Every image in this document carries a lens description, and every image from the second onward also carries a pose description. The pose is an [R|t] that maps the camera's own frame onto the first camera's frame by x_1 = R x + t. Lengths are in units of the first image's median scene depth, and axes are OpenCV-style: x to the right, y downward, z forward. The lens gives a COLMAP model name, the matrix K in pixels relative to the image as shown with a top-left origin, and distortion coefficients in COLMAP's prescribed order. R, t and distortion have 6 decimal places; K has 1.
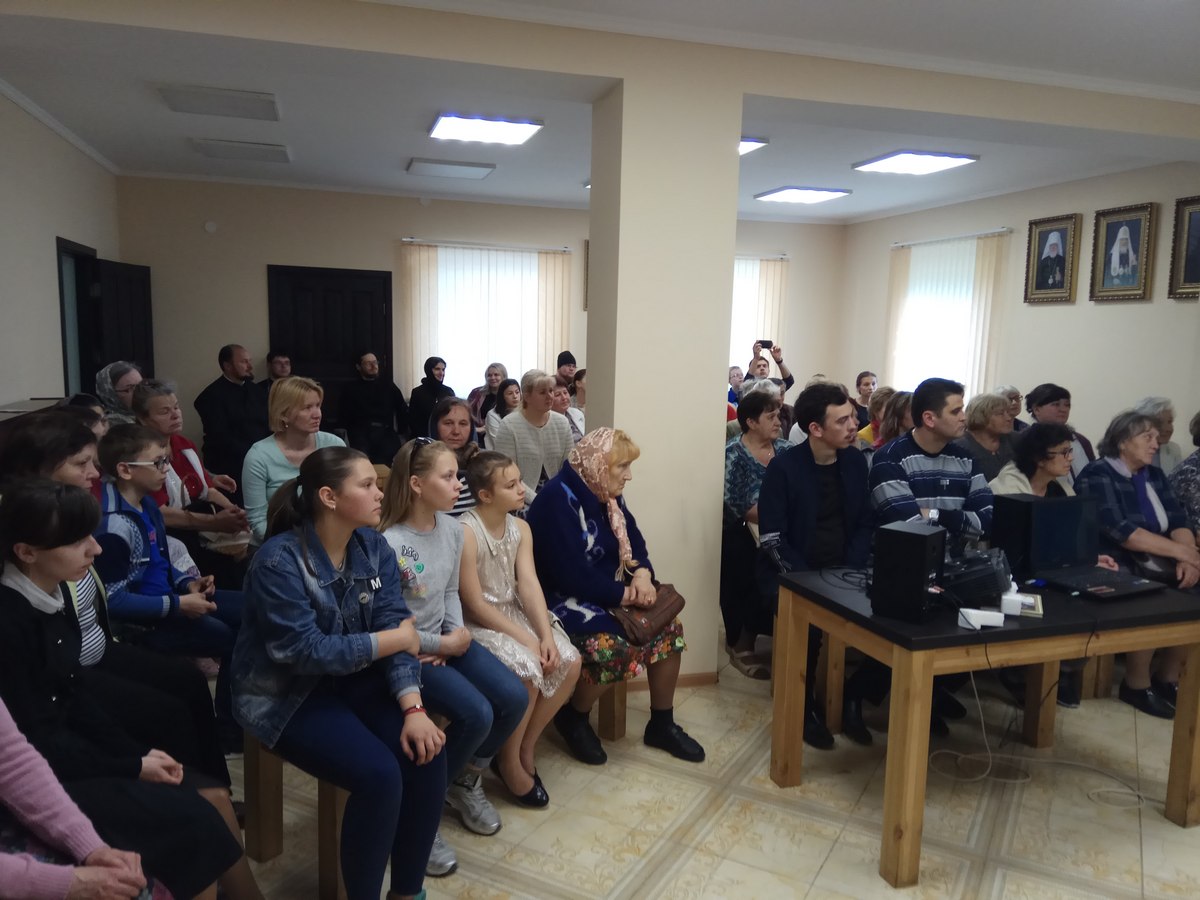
lens RADIAL K [[905.9, 0, 594.4], [0, 905.9, 455.8], [0, 0, 1]] dist [0.073365, -0.114733]
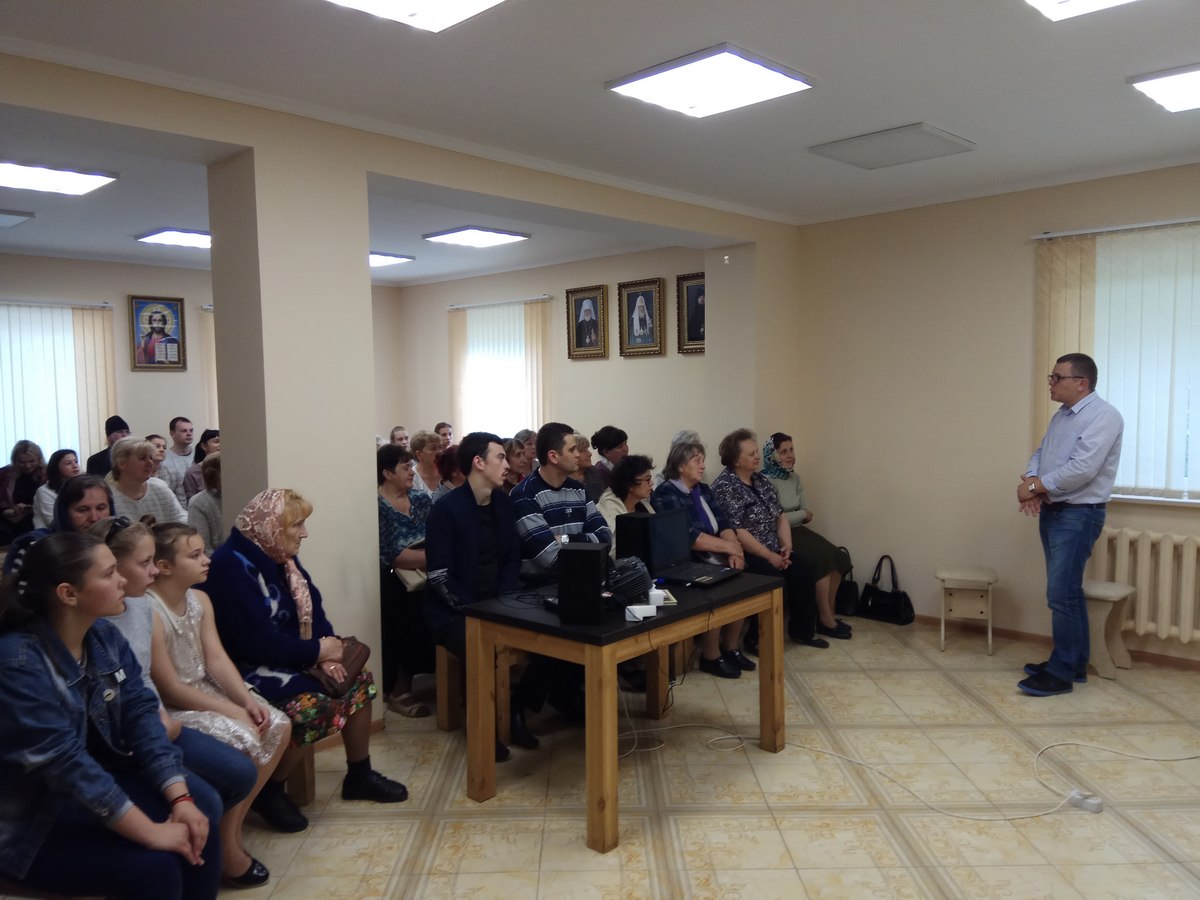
lens RADIAL K [[905.9, 0, 596.0], [0, 905.9, 452.6], [0, 0, 1]] dist [0.073365, -0.114733]
pose [[0.867538, -0.067568, 0.492761, -0.164175], [0.098719, 0.994411, -0.037446, 0.001451], [-0.487476, 0.081131, 0.869359, -0.044240]]
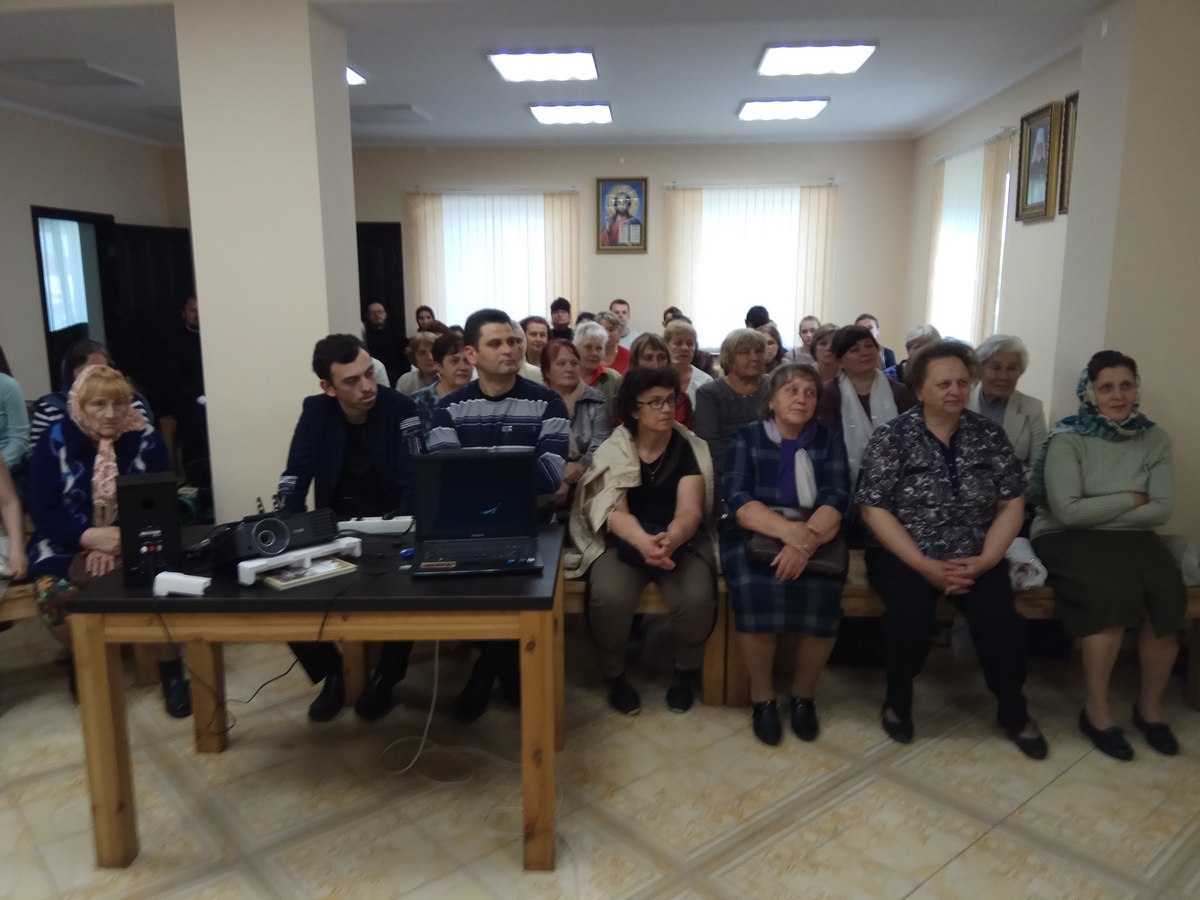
lens RADIAL K [[905.9, 0, 605.3], [0, 905.9, 456.2], [0, 0, 1]] dist [0.073365, -0.114733]
pose [[0.944711, 0.033857, -0.326151, 0.781082], [-0.017952, 0.998504, 0.051655, 0.004219], [0.327412, -0.042944, 0.943905, 0.234340]]
